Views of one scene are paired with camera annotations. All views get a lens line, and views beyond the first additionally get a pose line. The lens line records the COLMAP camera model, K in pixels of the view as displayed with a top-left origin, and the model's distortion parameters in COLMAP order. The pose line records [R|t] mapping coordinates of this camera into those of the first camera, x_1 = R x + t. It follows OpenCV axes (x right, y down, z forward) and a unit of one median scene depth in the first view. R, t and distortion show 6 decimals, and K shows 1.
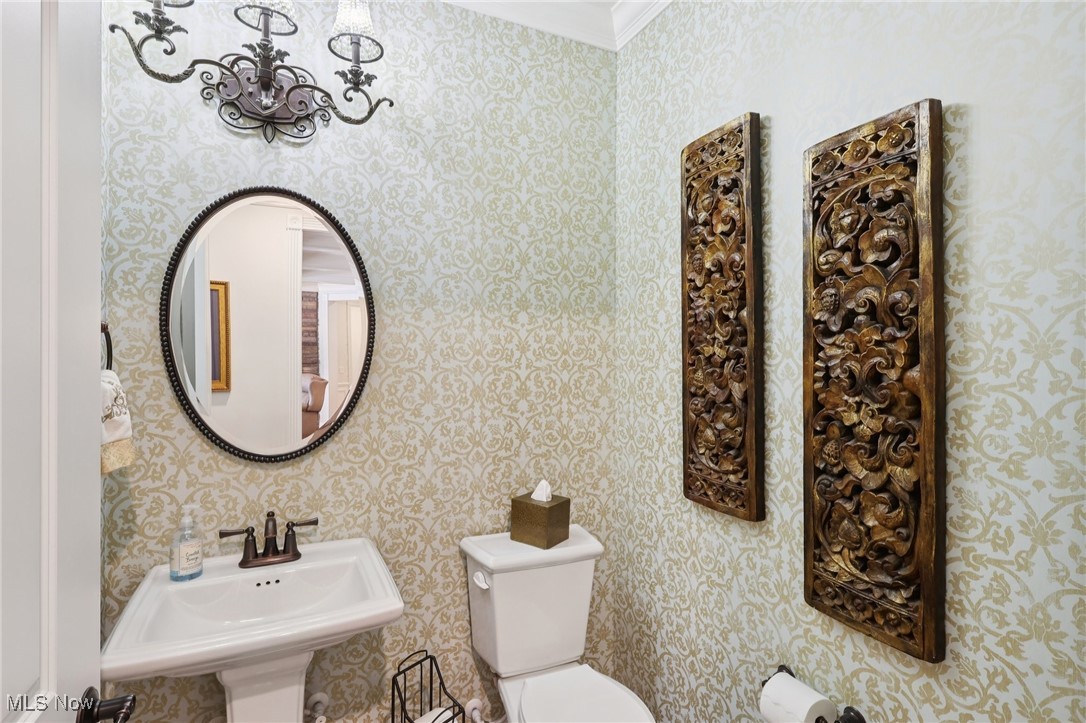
lens RADIAL K [[528.8, 0, 539.9], [0, 528.8, 351.6], [0, 0, 1]] dist [-0.005007, 0.002724]
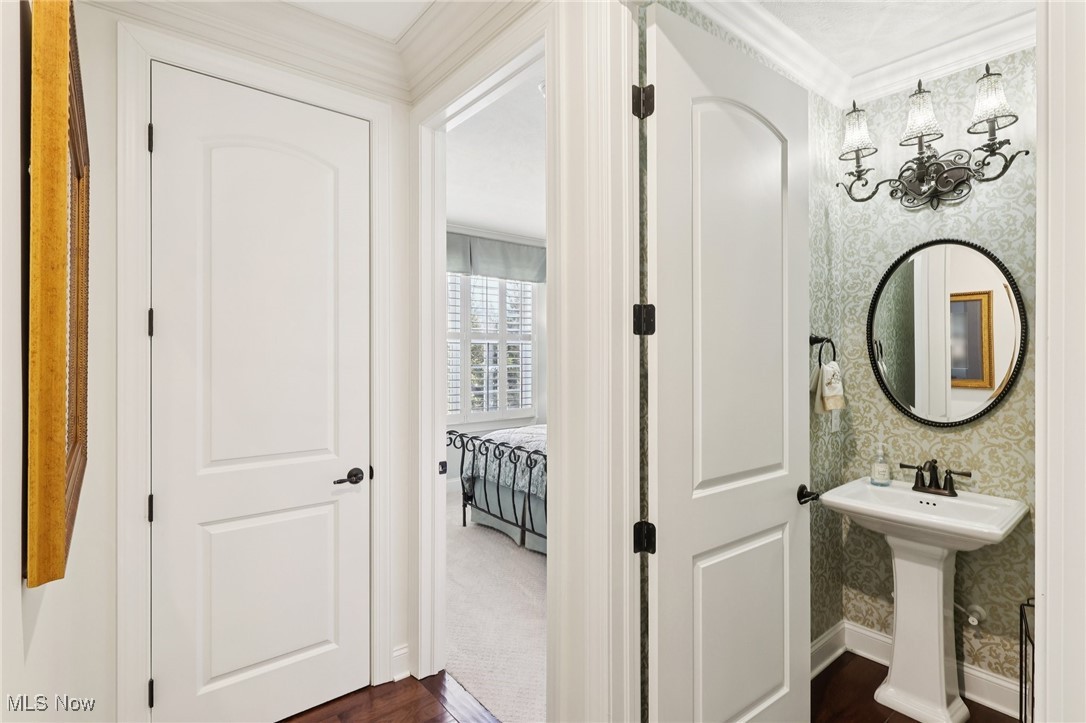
lens RADIAL K [[528.8, 0, 540.7], [0, 528.8, 356.7], [0, 0, 1]] dist [-0.005007, 0.002724]
pose [[0.225804, -0.003406, -0.974167, 0.695192], [0.000508, 0.999994, -0.003379, 0.019426], [0.974173, 0.000268, 0.225804, -0.418332]]
